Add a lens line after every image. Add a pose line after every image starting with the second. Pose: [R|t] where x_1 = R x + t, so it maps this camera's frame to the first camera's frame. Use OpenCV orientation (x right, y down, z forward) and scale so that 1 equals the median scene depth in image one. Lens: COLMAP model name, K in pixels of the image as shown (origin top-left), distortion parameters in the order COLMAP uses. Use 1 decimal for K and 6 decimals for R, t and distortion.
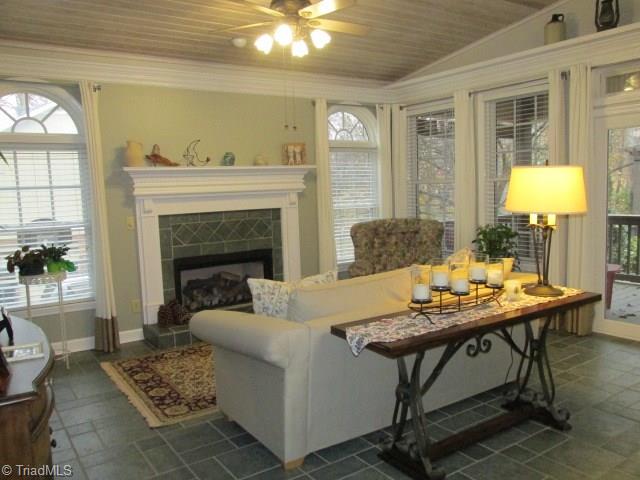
lens RADIAL K [[535.4, 0, 322.1], [0, 535.4, 239.3], [0, 0, 1]] dist [-0.026339, 0.012252]
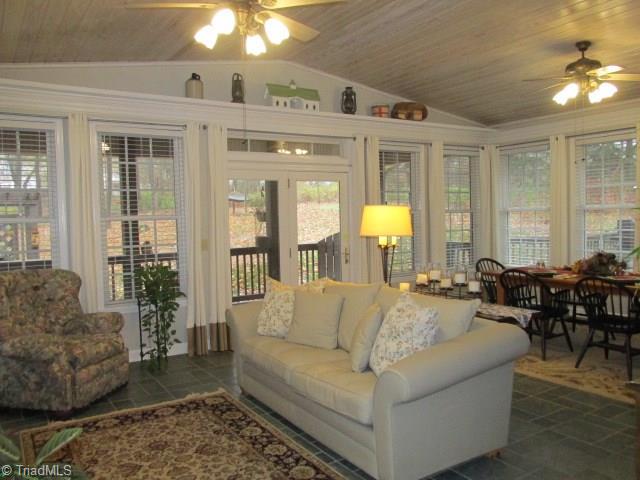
lens RADIAL K [[535.4, 0, 322.9], [0, 535.4, 245.8], [0, 0, 1]] dist [-0.026339, 0.012252]
pose [[0.034987, -0.025694, 0.999057, -0.786777], [0.121772, 0.992330, 0.021257, -0.055346], [-0.991941, 0.120913, 0.037847, 0.823935]]
